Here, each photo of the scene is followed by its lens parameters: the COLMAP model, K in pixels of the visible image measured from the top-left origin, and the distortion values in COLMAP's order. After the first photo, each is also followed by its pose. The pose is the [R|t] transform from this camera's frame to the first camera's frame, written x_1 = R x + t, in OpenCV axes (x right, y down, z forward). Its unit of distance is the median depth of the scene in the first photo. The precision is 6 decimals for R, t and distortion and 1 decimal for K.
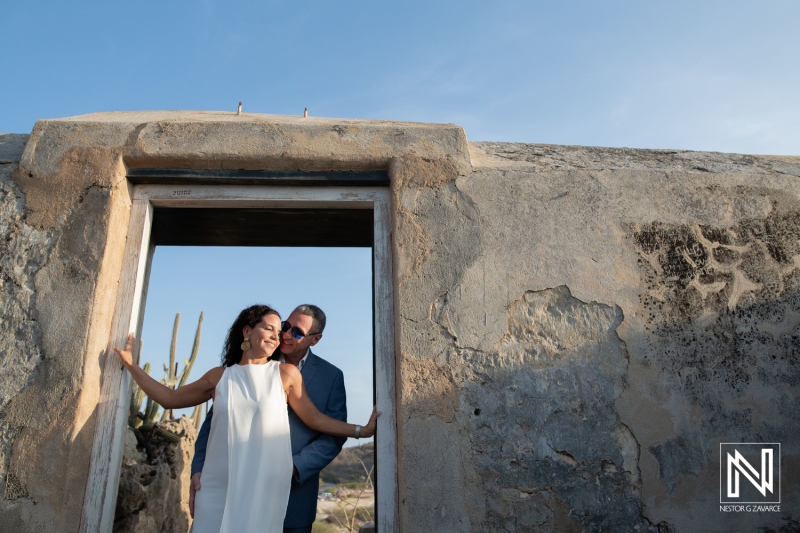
lens RADIAL K [[545.9, 0, 401.6], [0, 545.9, 264.0], [0, 0, 1]] dist [-0.004075, 0.010928]
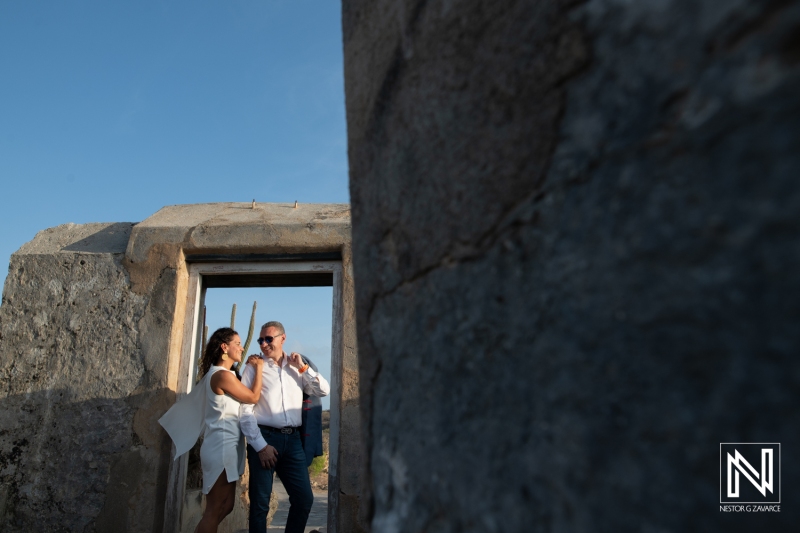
lens RADIAL K [[545.9, 0, 399.1], [0, 545.9, 268.8], [0, 0, 1]] dist [-0.004075, 0.010928]
pose [[0.993986, -0.014040, -0.108607, 0.341200], [0.021148, 0.997689, 0.064578, -0.236411], [0.107450, -0.066486, 0.991985, -0.613119]]
